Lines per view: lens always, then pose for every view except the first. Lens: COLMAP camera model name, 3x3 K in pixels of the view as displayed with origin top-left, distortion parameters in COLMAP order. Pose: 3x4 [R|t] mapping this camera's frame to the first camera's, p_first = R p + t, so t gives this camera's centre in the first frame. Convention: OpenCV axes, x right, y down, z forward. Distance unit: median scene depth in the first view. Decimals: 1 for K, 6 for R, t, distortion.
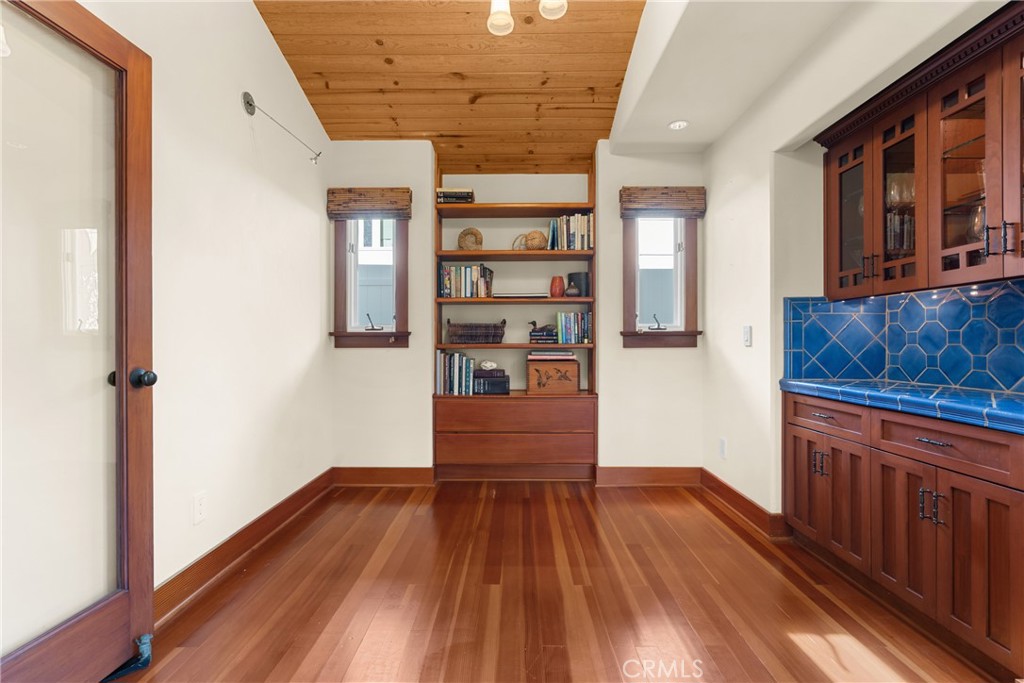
lens RADIAL K [[461.0, 0, 510.3], [0, 461.0, 343.6], [0, 0, 1]] dist [-0.002425, 0.000086]
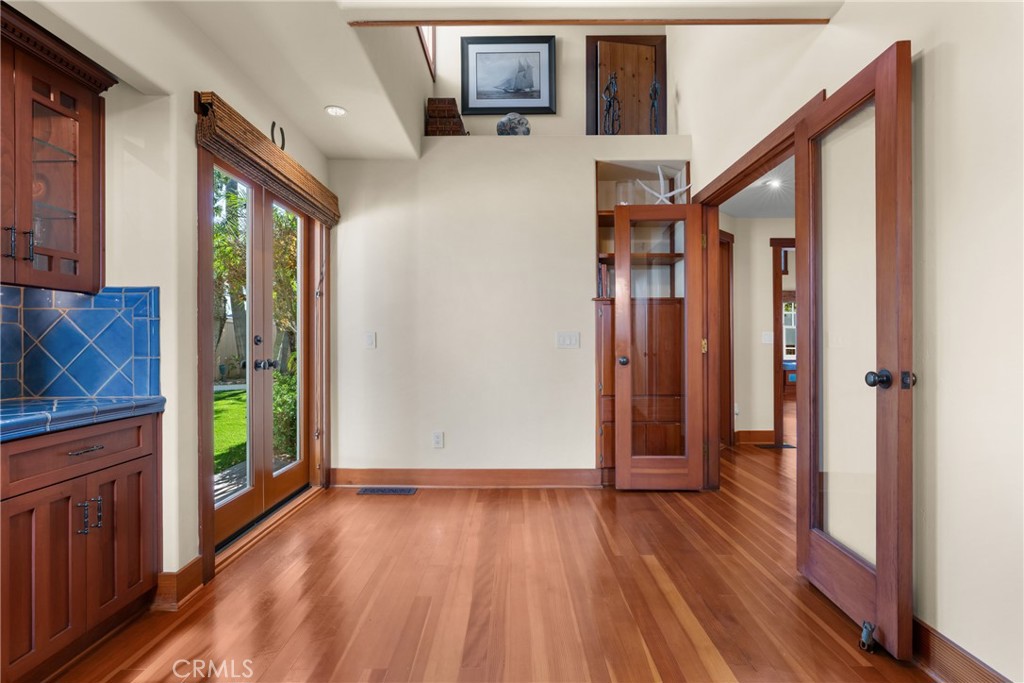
lens RADIAL K [[461.0, 0, 509.7], [0, 461.0, 341.5], [0, 0, 1]] dist [-0.002425, 0.000086]
pose [[-0.997568, 0.004846, -0.069530, 0.088818], [0.004807, 0.999988, 0.000724, -0.012162], [0.069532, 0.000388, -0.997580, 1.976133]]
